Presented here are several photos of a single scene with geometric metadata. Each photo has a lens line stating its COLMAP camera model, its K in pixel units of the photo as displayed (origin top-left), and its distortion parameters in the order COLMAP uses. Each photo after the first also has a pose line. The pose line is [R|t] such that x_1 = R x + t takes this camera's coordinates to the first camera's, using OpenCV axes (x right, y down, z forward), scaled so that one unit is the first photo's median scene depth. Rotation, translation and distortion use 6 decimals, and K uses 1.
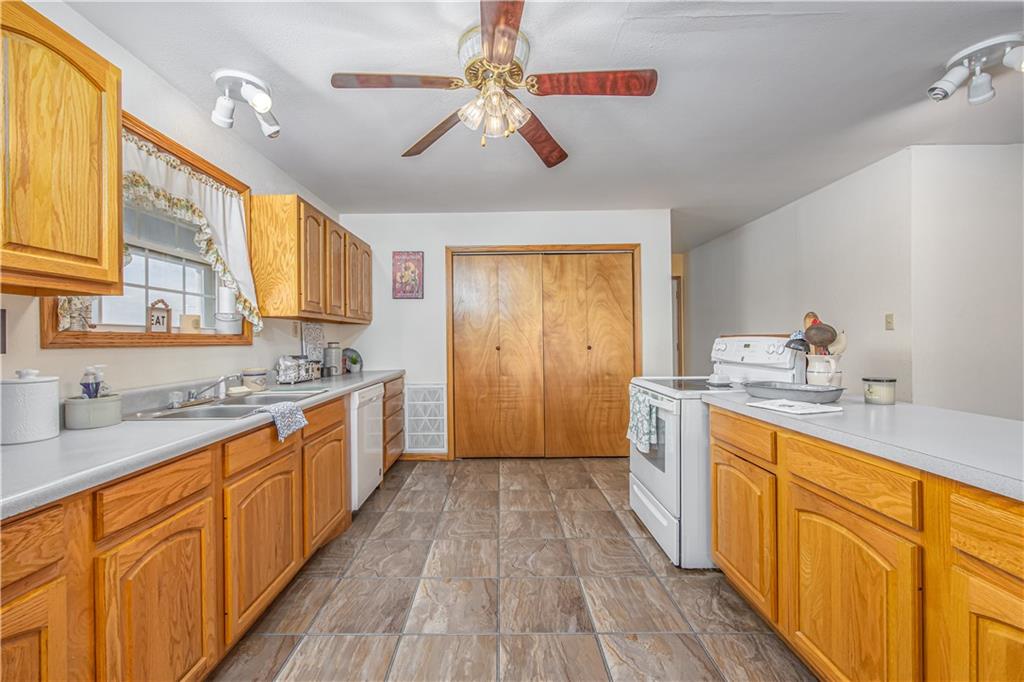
lens RADIAL K [[415.4, 0, 498.4], [0, 415.4, 338.5], [0, 0, 1]] dist [-0.000762, 0.000176]
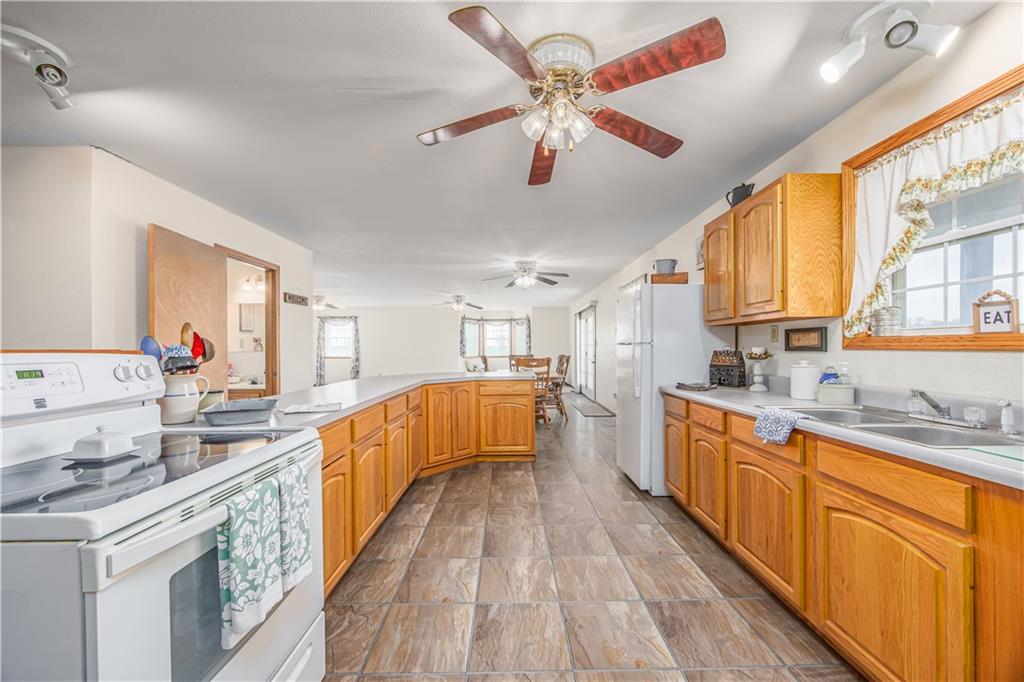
lens RADIAL K [[388.8, 0, 509.1], [0, 388.8, 341.3], [0, 0, 1]] dist [-0.002445, 0.000071]
pose [[-0.999844, 0.016532, -0.006258, 0.102483], [0.016641, 0.999706, -0.017643, -0.000573], [0.005964, -0.017744, -0.999825, 1.573039]]
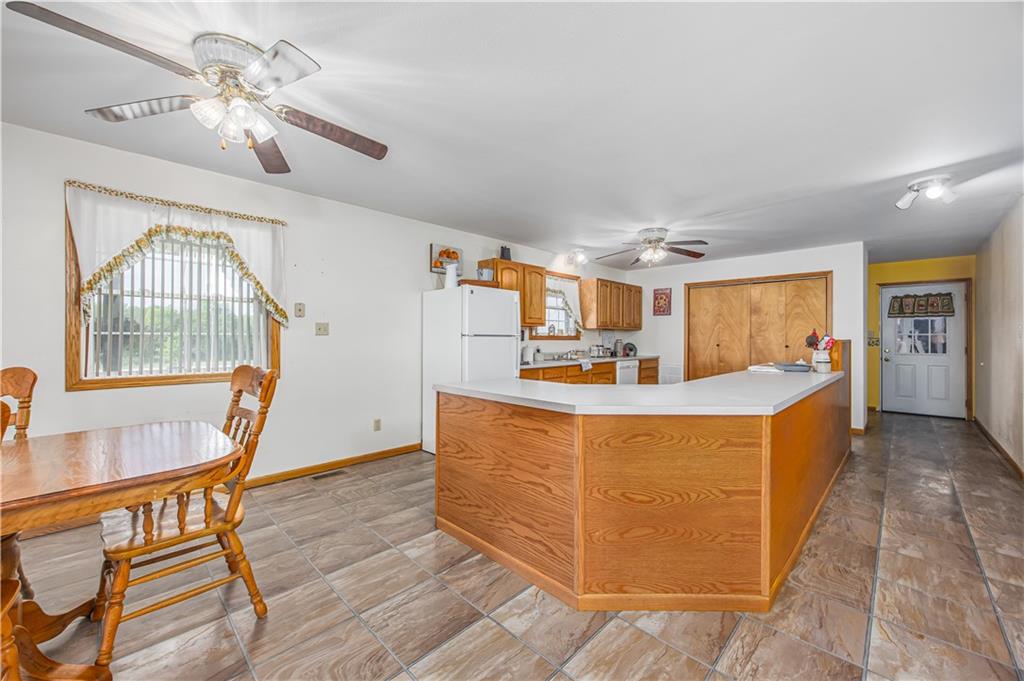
lens RADIAL K [[397.5, 0, 508.6], [0, 397.5, 336.8], [0, 0, 1]] dist [-0.000778, -0.000095]
pose [[0.713495, 0.013764, -0.700525, 0.905282], [-0.011353, 0.999903, 0.008083, -0.021355], [0.700568, 0.002186, 0.713582, -1.181177]]
